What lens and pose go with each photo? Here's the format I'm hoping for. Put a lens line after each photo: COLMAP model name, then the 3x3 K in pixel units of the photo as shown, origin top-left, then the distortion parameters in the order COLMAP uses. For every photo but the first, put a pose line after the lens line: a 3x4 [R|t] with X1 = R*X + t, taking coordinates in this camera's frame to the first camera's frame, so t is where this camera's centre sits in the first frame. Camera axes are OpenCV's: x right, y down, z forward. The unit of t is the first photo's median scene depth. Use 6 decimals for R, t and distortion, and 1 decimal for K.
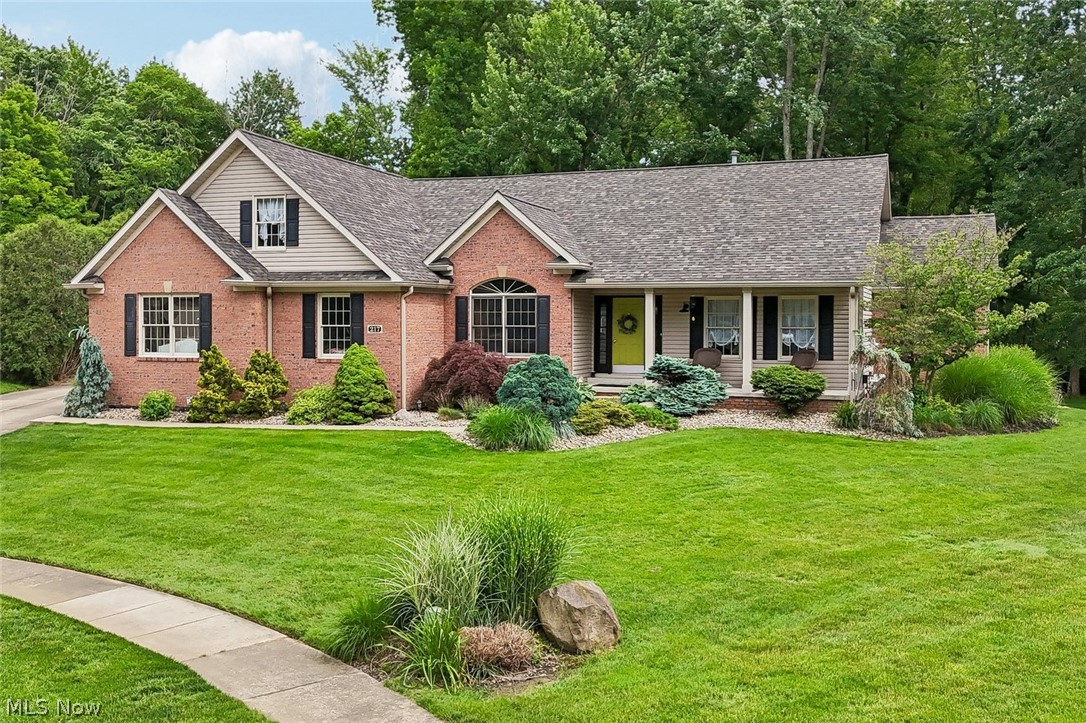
lens RADIAL K [[1093.0, 0, 567.2], [0, 1093.0, 343.6], [0, 0, 1]] dist [0.050002, -0.014449]
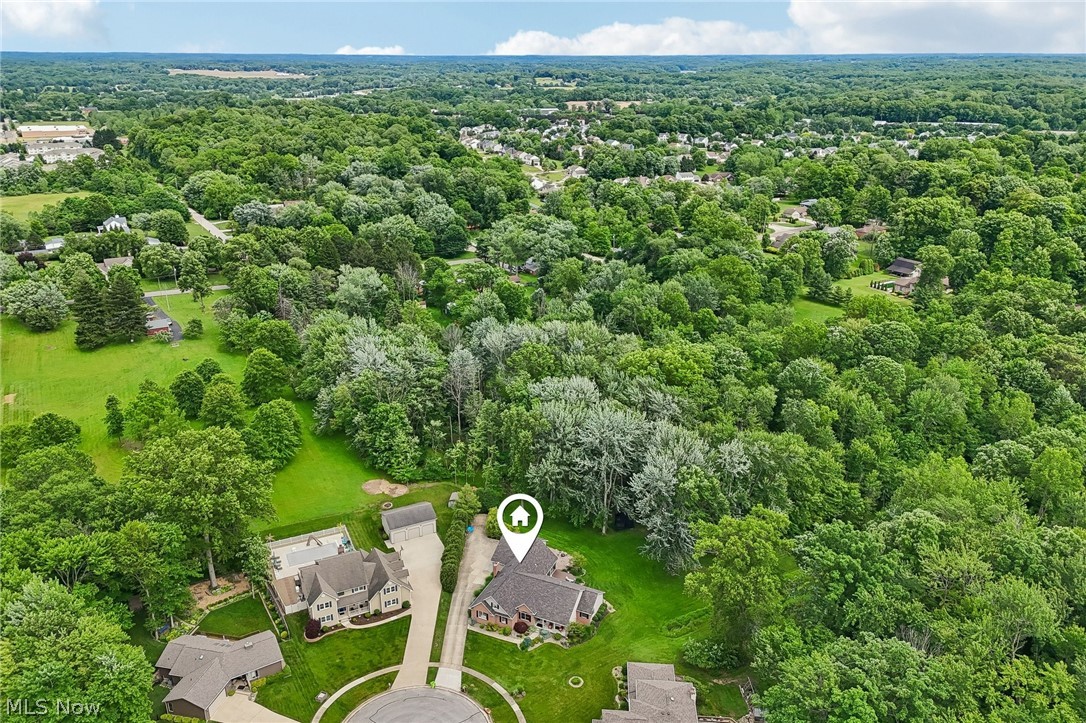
lens RADIAL K [[810.4, 0, 543.0], [0, 810.4, 361.5], [0, 0, 1]] dist [0.087955, -0.094940]
pose [[0.995753, 0.034345, -0.085418, 0.510357], [-0.003586, 0.941576, 0.336783, -3.719351], [0.091995, -0.335046, 0.937700, -3.852206]]
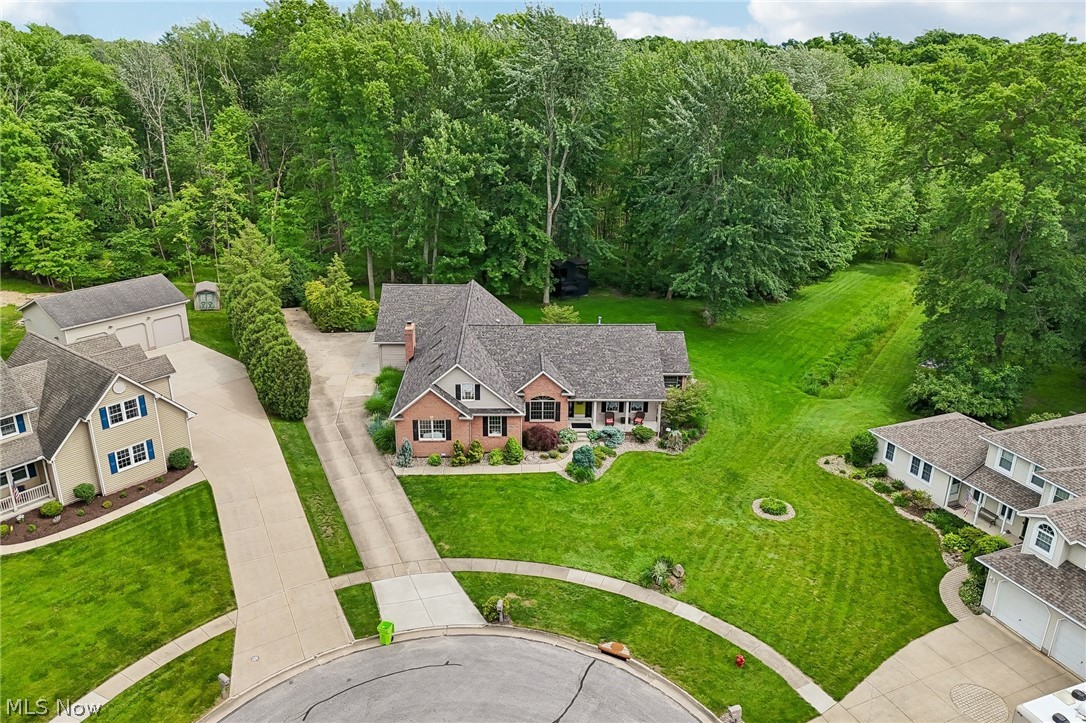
lens RADIAL K [[810.4, 0, 543.0], [0, 810.4, 361.5], [0, 0, 1]] dist [0.087955, -0.094940]
pose [[0.932969, -0.119574, 0.339514, -0.781737], [-0.005455, 0.938406, 0.345491, -0.893718], [-0.359914, -0.324184, 0.874852, -0.841691]]
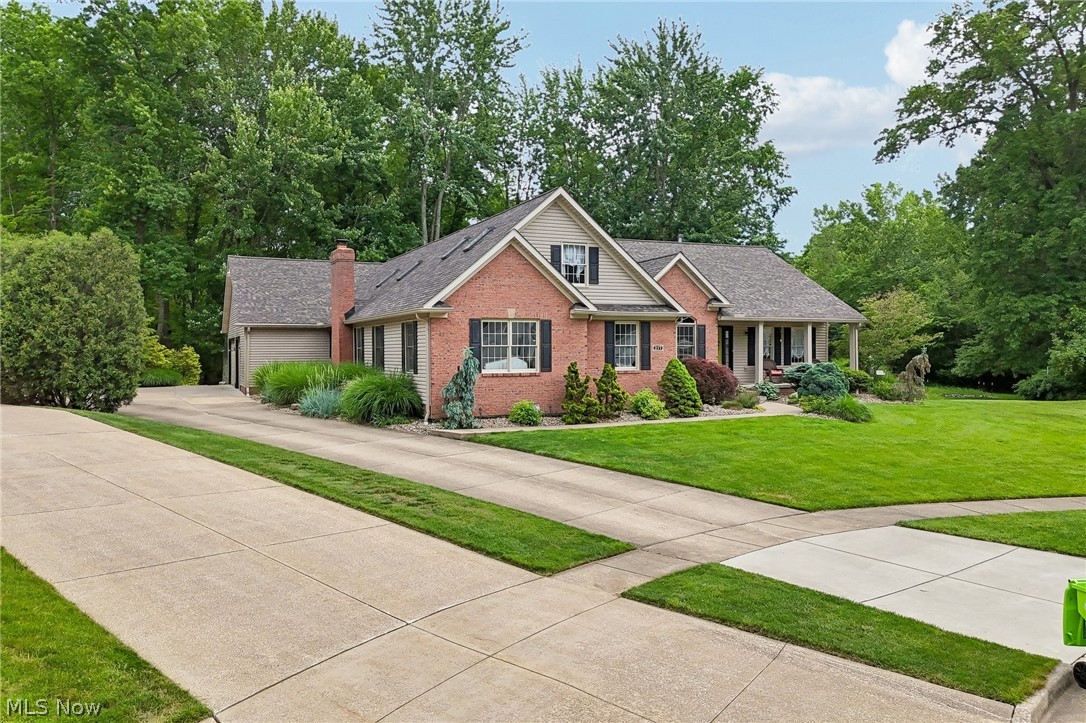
lens RADIAL K [[810.4, 0, 543.0], [0, 810.4, 361.5], [0, 0, 1]] dist [0.087955, -0.094940]
pose [[0.723590, -0.016783, 0.690026, -0.943653], [0.017372, 0.999830, 0.006101, -0.004671], [-0.690011, 0.007572, 0.723759, 0.350234]]
